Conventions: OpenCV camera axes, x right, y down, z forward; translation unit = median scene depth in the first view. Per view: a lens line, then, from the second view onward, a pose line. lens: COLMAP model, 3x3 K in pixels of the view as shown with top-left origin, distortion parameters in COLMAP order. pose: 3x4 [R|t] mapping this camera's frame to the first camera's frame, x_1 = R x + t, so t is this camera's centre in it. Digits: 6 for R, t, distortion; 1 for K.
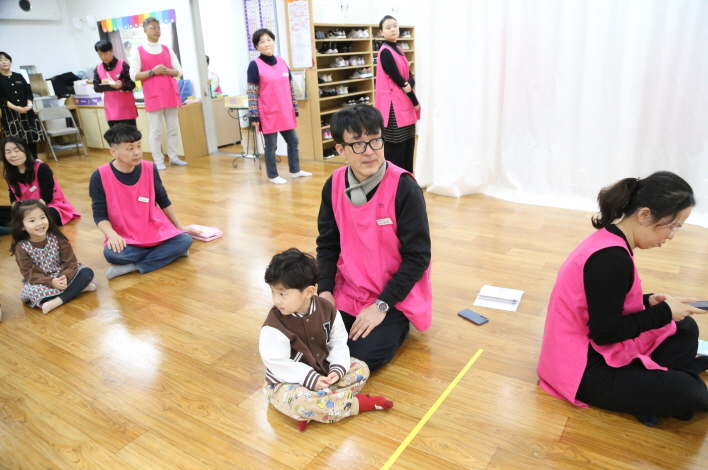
lens RADIAL K [[526.2, 0, 354.0], [0, 526.2, 235.0], [0, 0, 1]] dist [-0.064128, 0.073382]
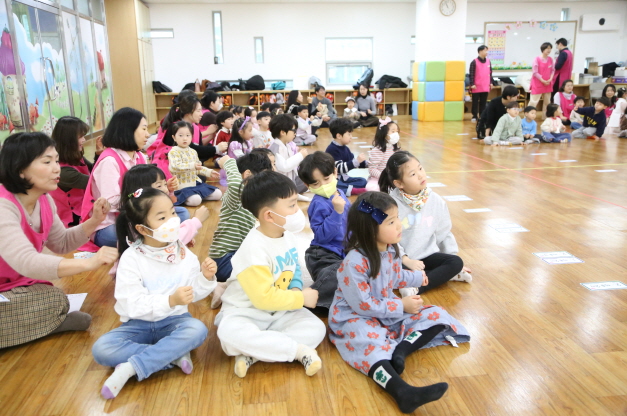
lens RADIAL K [[563.9, 0, 312.6], [0, 563.9, 215.9], [0, 0, 1]] dist [-0.041887, 0.097621]
pose [[0.661155, 0.221175, -0.716907, 0.529462], [-0.269933, 0.961694, 0.047754, 0.915702], [0.700007, 0.161944, 0.695531, -2.290686]]
